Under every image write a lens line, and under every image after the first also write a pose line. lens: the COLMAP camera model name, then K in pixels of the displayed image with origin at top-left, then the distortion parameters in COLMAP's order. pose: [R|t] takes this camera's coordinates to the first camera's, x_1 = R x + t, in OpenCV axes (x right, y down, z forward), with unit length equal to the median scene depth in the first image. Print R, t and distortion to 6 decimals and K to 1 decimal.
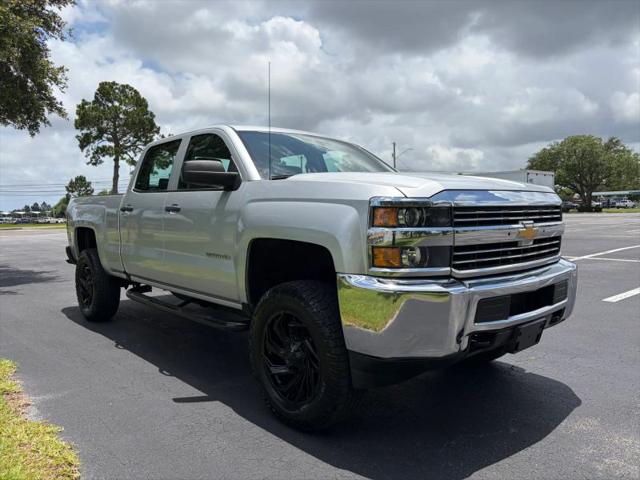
lens RADIAL K [[484.9, 0, 320.0], [0, 484.9, 240.0], [0, 0, 1]] dist [0.010873, -0.011810]
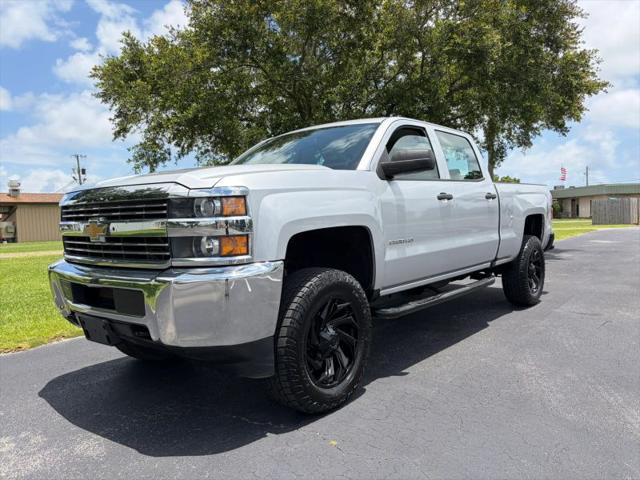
lens RADIAL K [[484.9, 0, 320.0], [0, 484.9, 240.0], [0, 0, 1]] dist [0.010873, -0.011810]
pose [[0.158634, 0.071327, -0.984758, 1.454224], [-0.023112, 0.997382, 0.068519, -0.071444], [0.987067, 0.011890, 0.159867, 1.263313]]
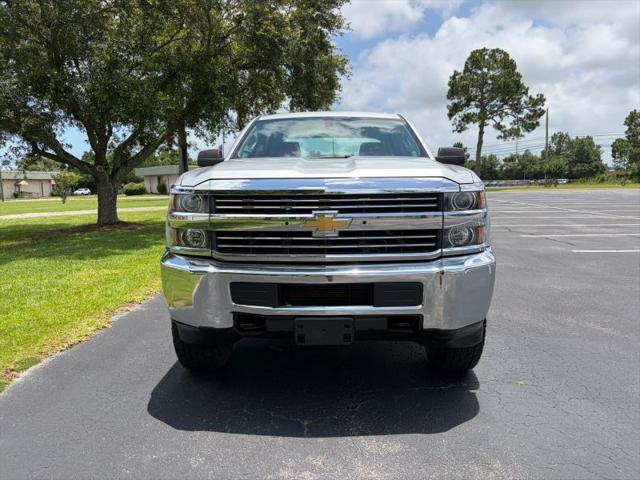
lens RADIAL K [[478.9, 0, 320.0], [0, 478.9, 240.0], [0, 0, 1]] dist [0.008398, -0.002996]
pose [[0.731927, 0.092512, -0.675074, 1.007075], [-0.041449, 0.994950, 0.091409, -0.064448], [0.680121, -0.038923, 0.732066, 0.307062]]
